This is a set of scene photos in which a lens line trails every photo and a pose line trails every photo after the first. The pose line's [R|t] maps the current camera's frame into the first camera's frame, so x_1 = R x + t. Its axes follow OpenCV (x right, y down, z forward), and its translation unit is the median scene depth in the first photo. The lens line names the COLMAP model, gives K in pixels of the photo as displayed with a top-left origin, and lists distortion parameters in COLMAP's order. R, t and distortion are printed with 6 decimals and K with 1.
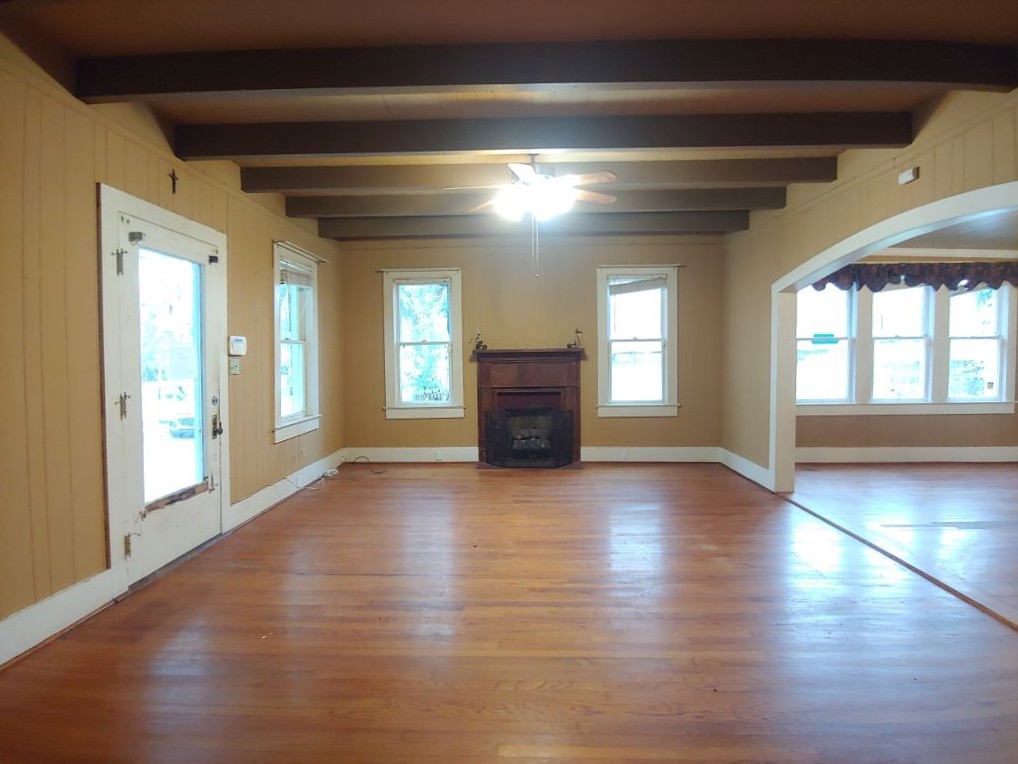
lens RADIAL K [[517.7, 0, 509.0], [0, 517.7, 382.0], [0, 0, 1]] dist [-0.003443, -0.016270]
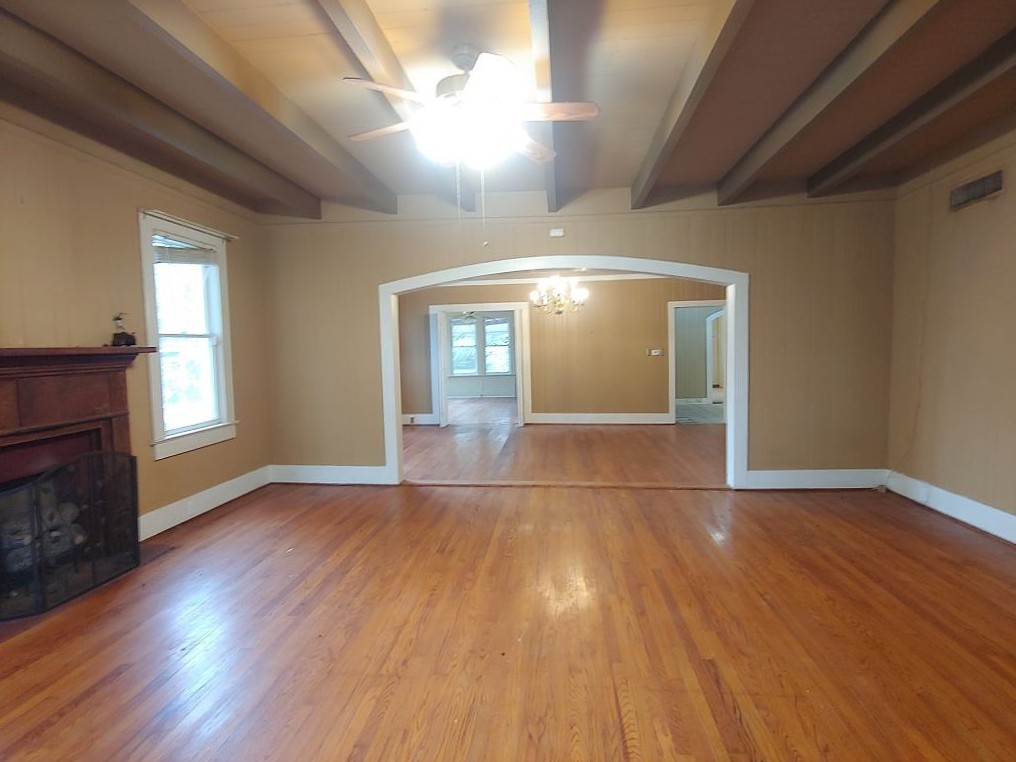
lens RADIAL K [[516.7, 0, 508.0], [0, 516.7, 381.0], [0, 0, 1]] dist [-0.003443, -0.016270]
pose [[0.086790, -0.059182, 0.994467, -0.390251], [0.072551, 0.995959, 0.052939, -0.027072], [-0.993581, 0.067555, 0.090733, 0.529112]]
